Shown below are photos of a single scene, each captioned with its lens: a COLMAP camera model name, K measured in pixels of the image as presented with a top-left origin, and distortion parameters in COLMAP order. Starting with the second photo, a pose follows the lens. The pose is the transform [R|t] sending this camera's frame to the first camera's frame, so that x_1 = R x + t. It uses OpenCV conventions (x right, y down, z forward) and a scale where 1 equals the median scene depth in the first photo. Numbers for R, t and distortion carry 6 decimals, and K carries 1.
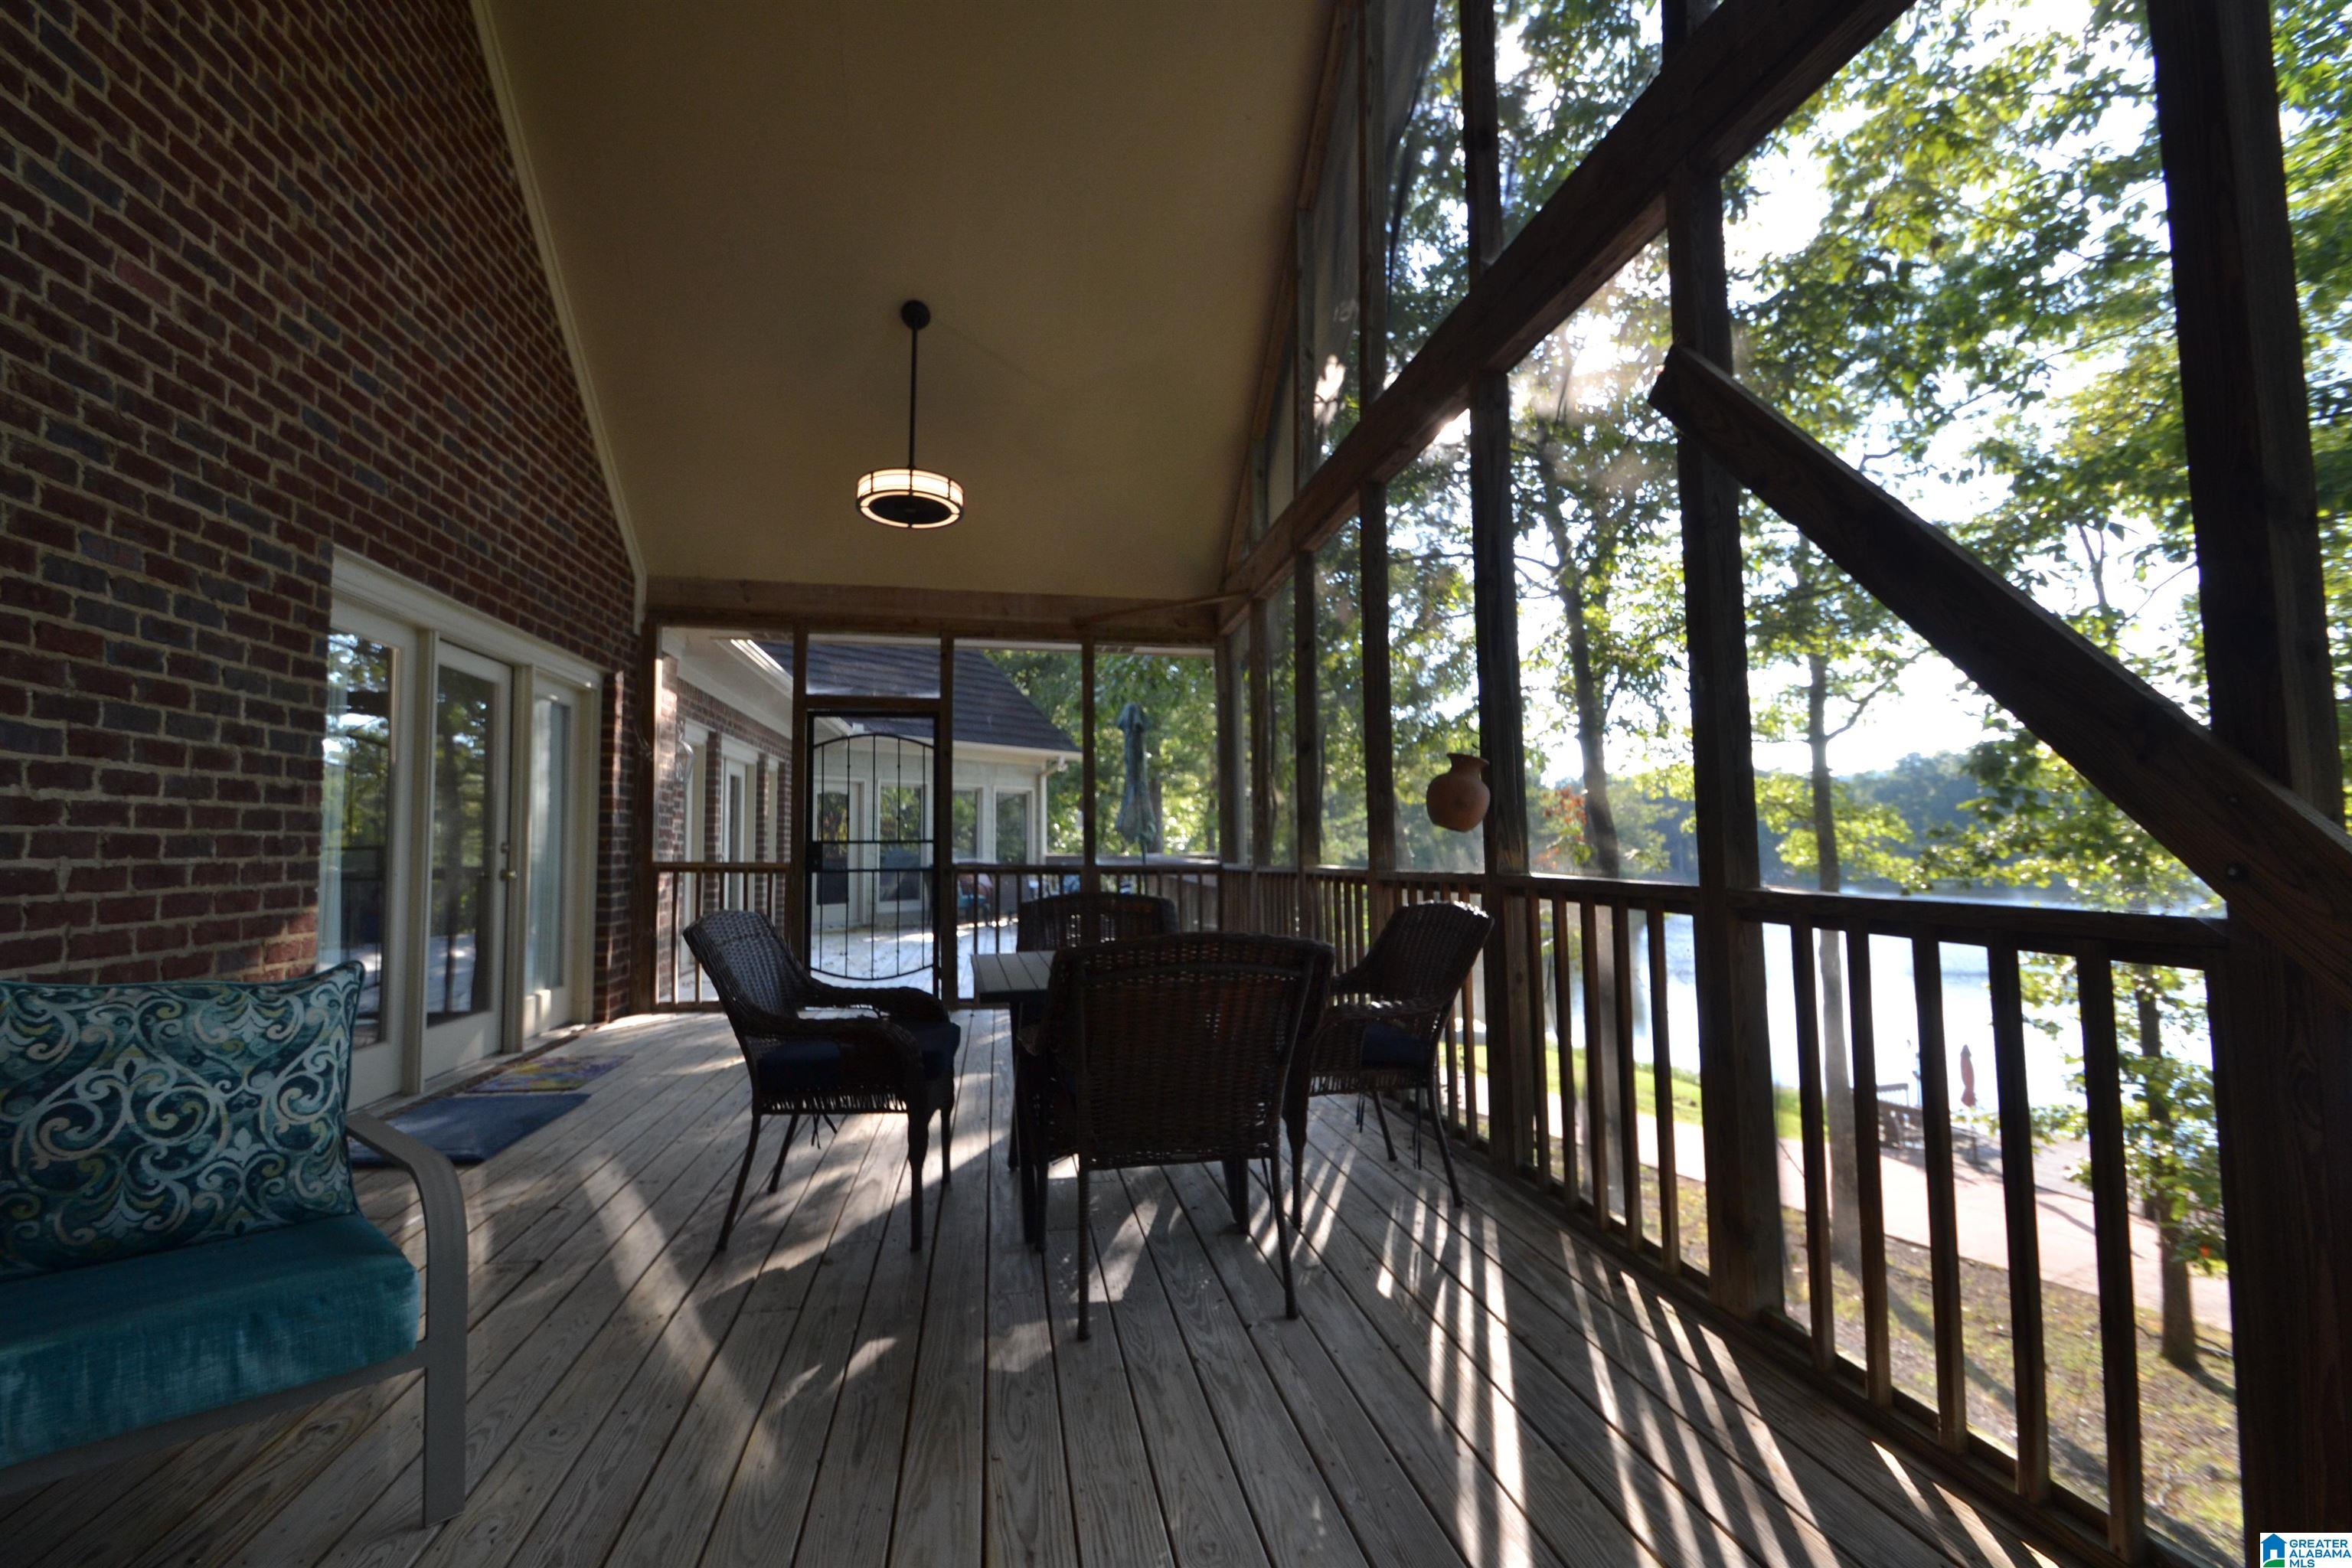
lens RADIAL K [[1041.2, 0, 1167.3], [0, 1041.2, 780.1], [0, 0, 1]] dist [0.023355, -0.022189]
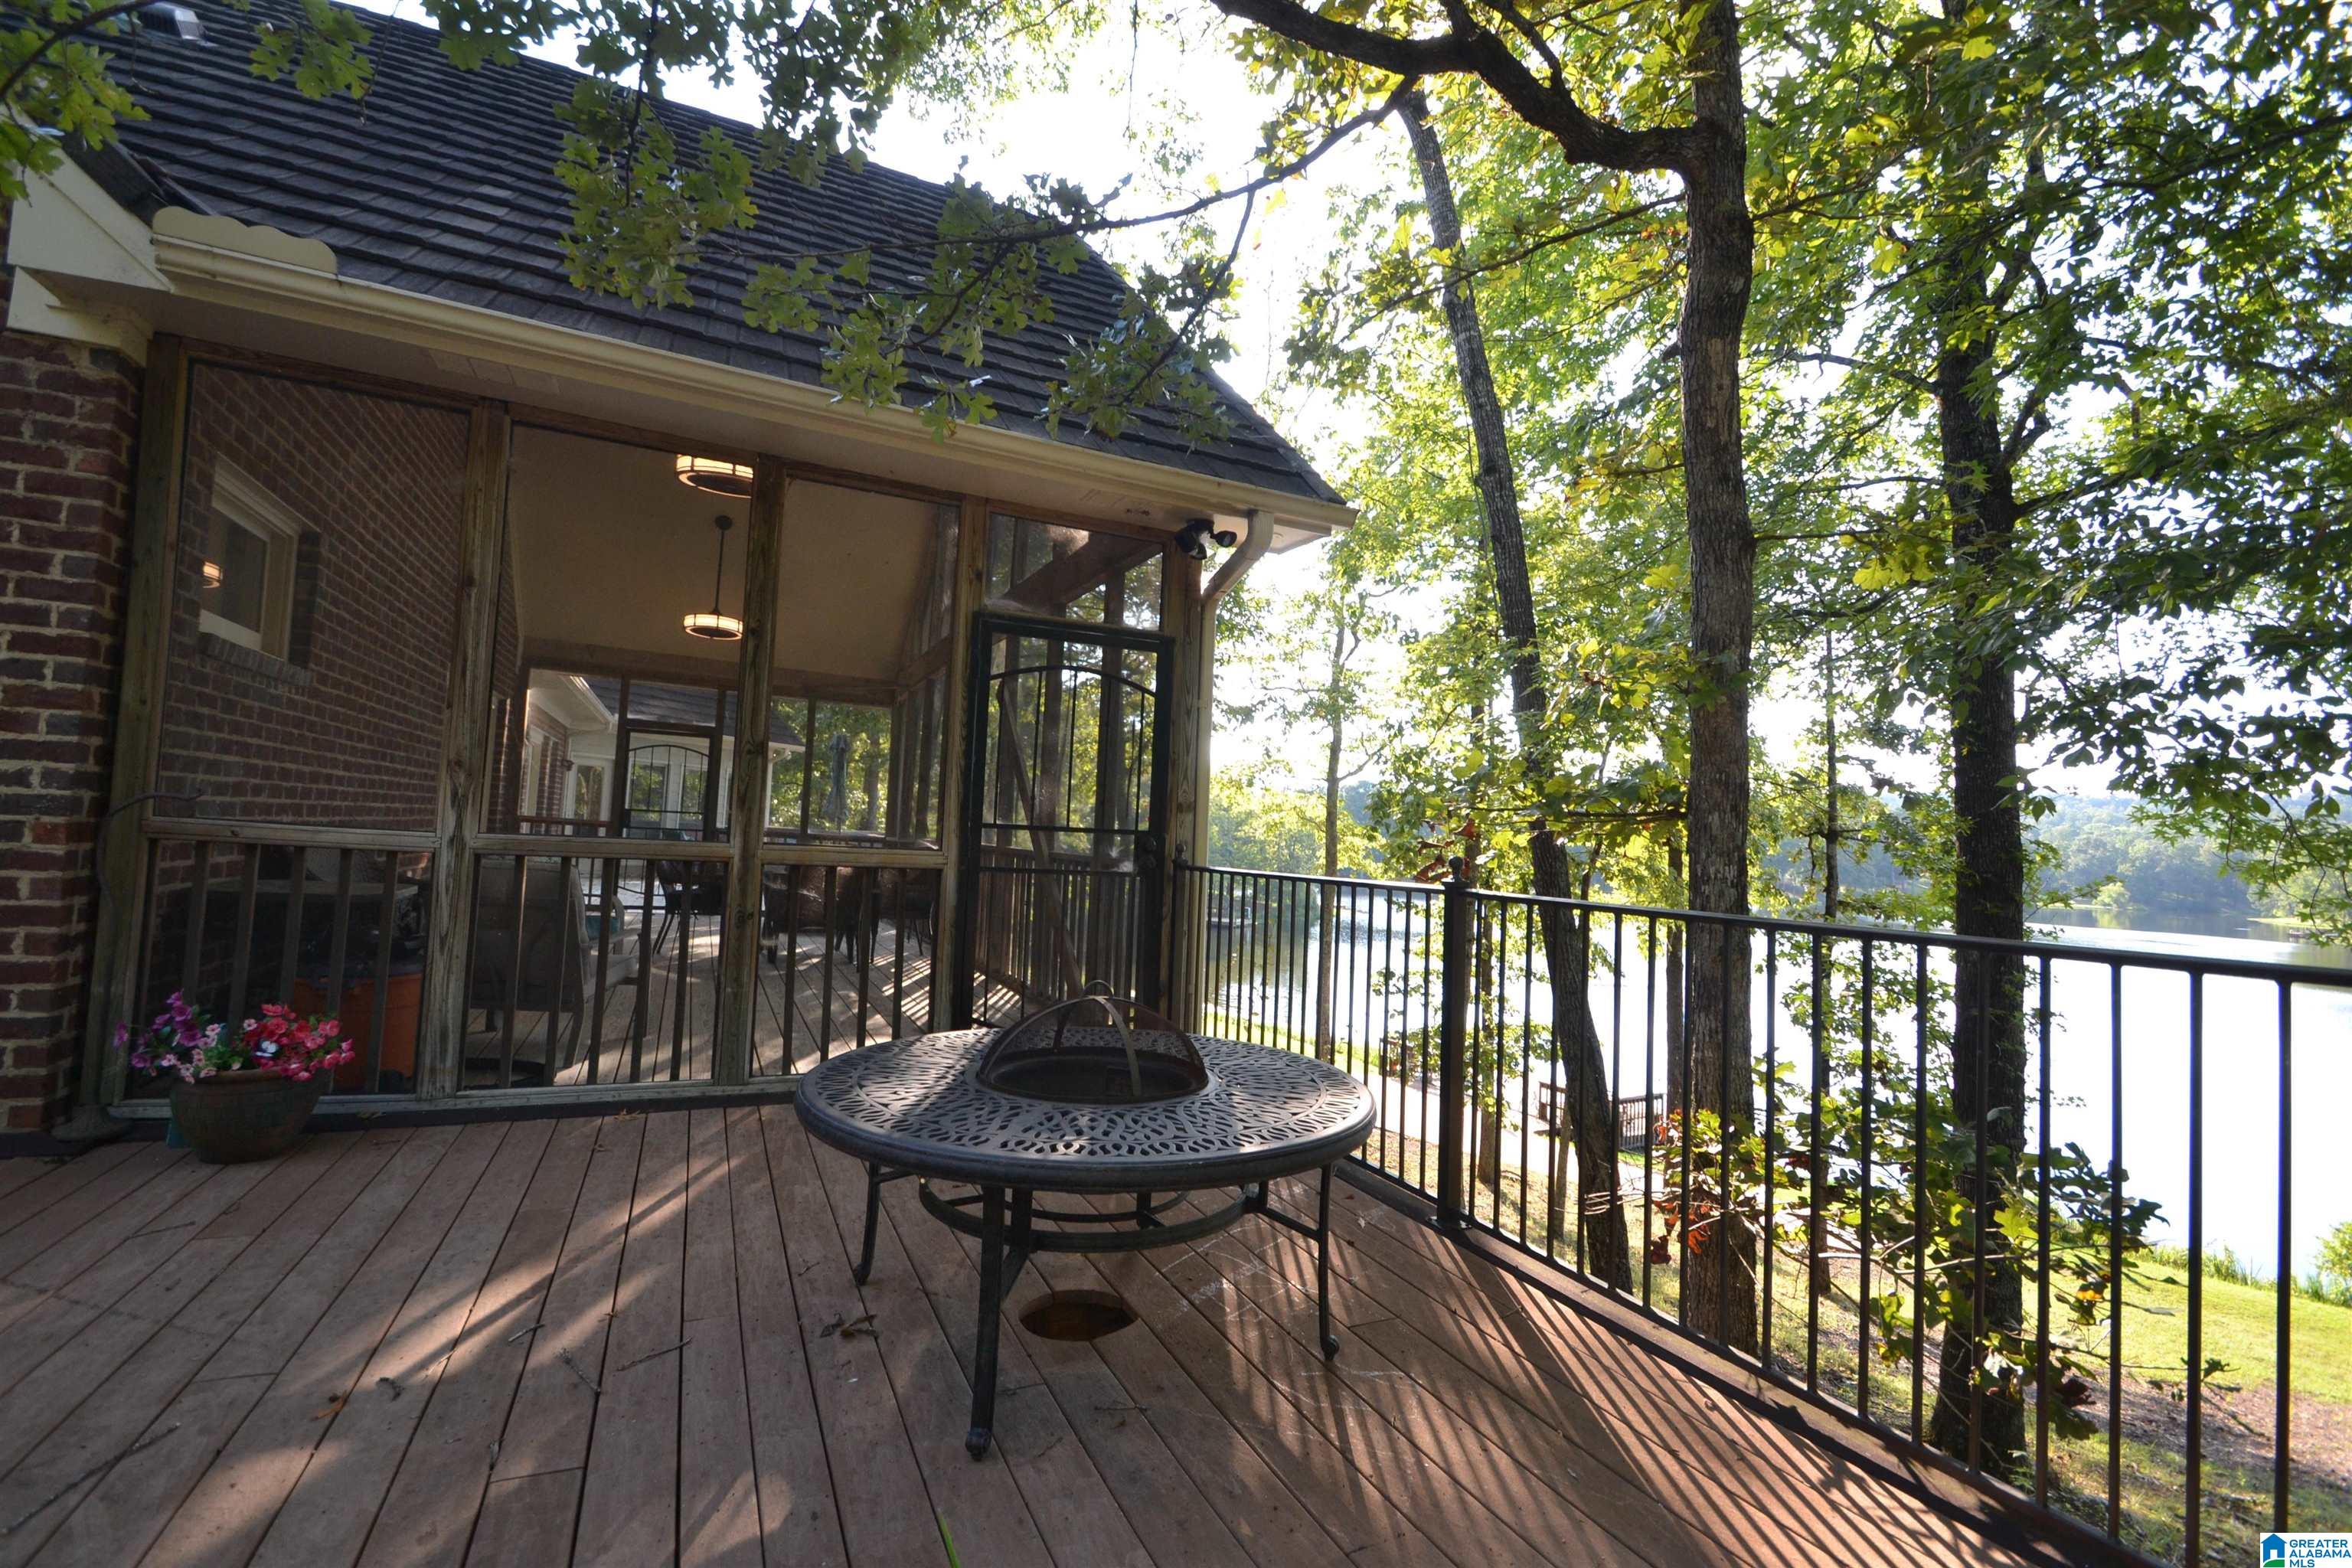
lens RADIAL K [[1041.2, 0, 1167.3], [0, 1041.2, 780.1], [0, 0, 1]] dist [0.023355, -0.022189]
pose [[0.966093, 0.070349, 0.248427, 0.067718], [-0.072802, 0.997346, 0.000691, -0.044201], [-0.247719, -0.018753, 0.968650, -0.733784]]
